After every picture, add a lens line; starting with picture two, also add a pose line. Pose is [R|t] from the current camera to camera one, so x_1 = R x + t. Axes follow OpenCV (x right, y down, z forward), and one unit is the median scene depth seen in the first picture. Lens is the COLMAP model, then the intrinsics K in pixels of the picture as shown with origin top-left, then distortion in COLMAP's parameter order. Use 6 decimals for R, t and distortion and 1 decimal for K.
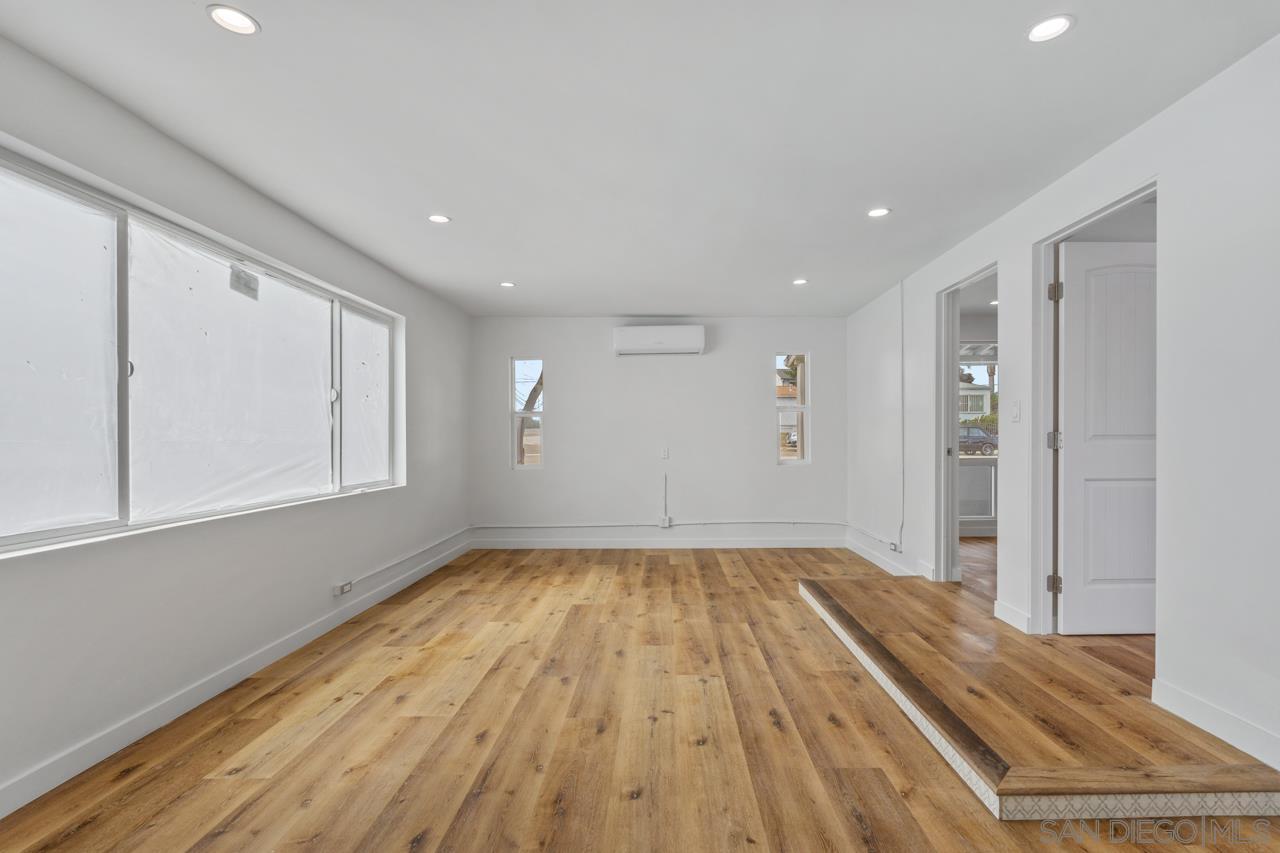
lens RADIAL K [[576.4, 0, 666.7], [0, 576.4, 439.5], [0, 0, 1]] dist [-0.003500, 0.000034]
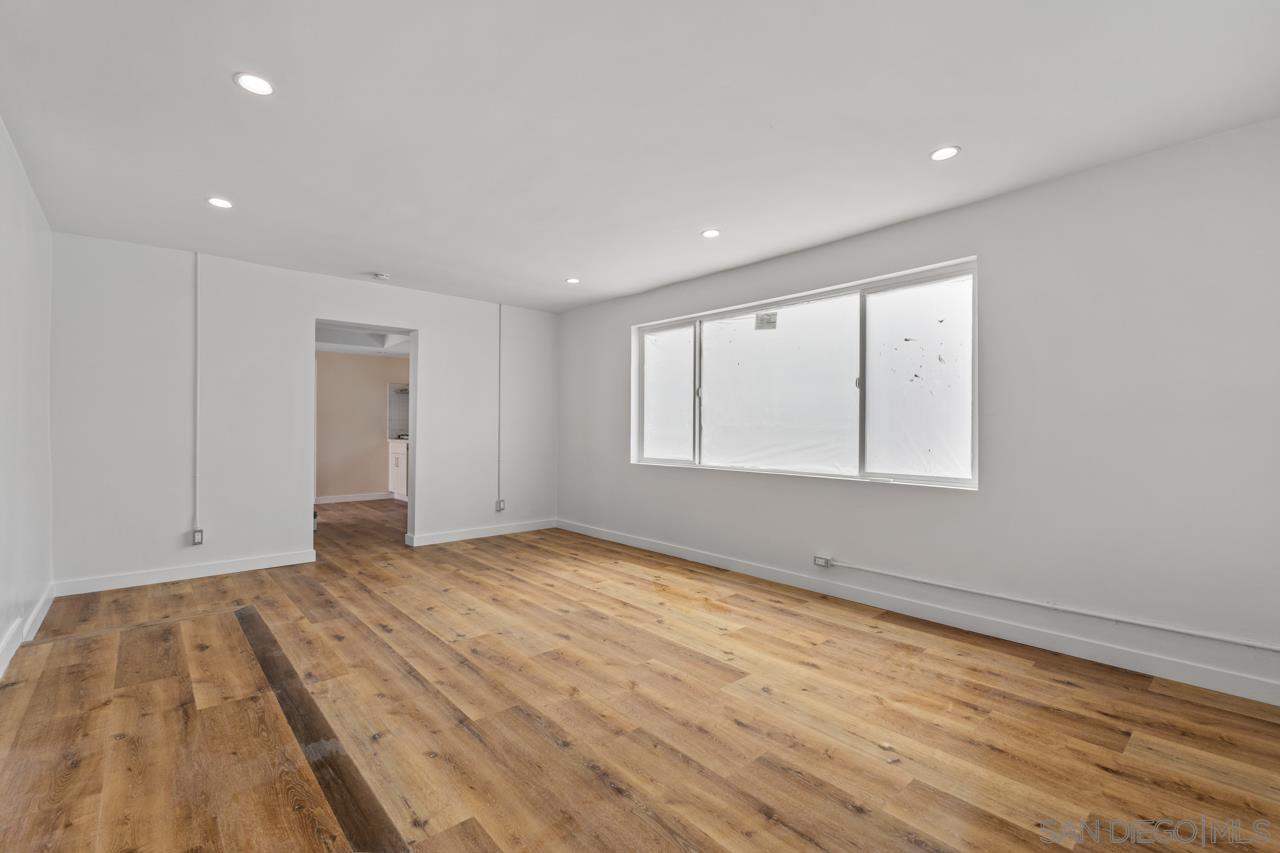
lens RADIAL K [[559.7, 0, 636.2], [0, 559.7, 425.8], [0, 0, 1]] dist [-0.003870, -0.000213]
pose [[-0.754862, -0.000101, -0.655884, 0.479373], [-0.001803, 0.999997, 0.001922, -0.000260], [0.655881, 0.002633, -0.754859, 1.871811]]
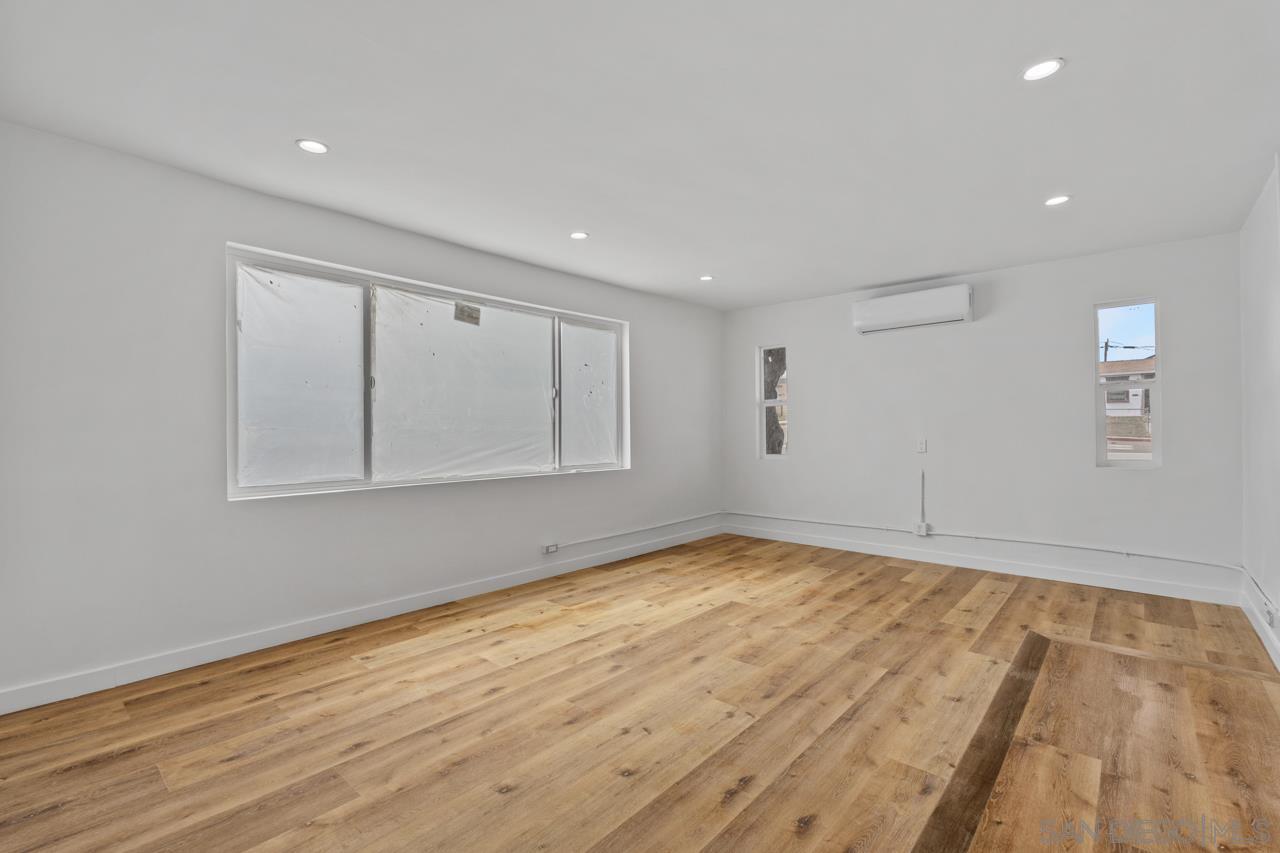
lens RADIAL K [[565.3, 0, 644.1], [0, 565.3, 423.7], [0, 0, 1]] dist [-0.003678, 0.000210]
pose [[0.747578, -0.002779, -0.664169, 0.472401], [-0.002607, 0.999971, -0.007118, -0.001888], [0.664169, 0.007053, 0.747549, 0.265739]]
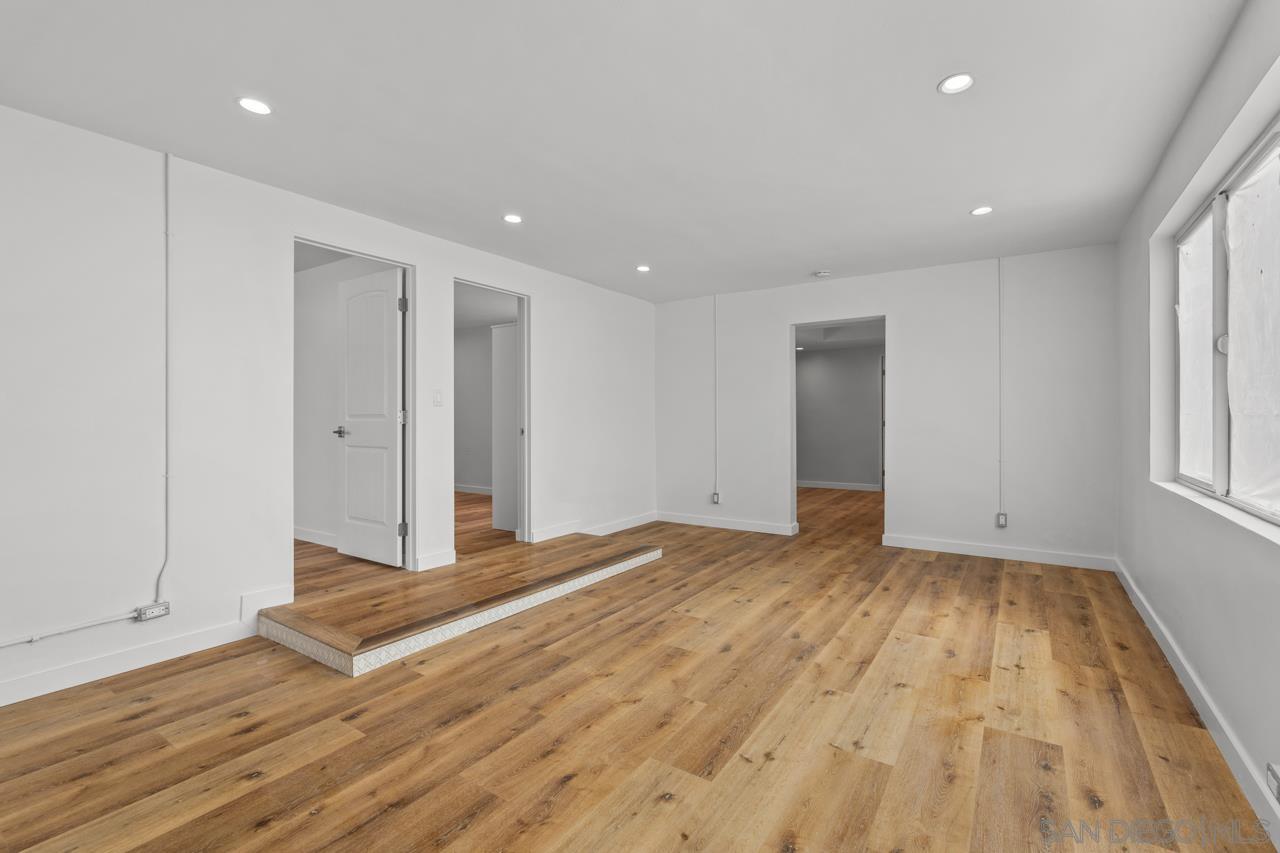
lens RADIAL K [[564.0, 0, 645.7], [0, 564.0, 422.3], [0, 0, 1]] dist [-0.004689, -0.000121]
pose [[-0.827295, 0.002919, 0.561760, -0.494854], [0.008290, 0.999941, 0.007012, 0.002282], [-0.561707, 0.010458, -0.827270, 1.861489]]
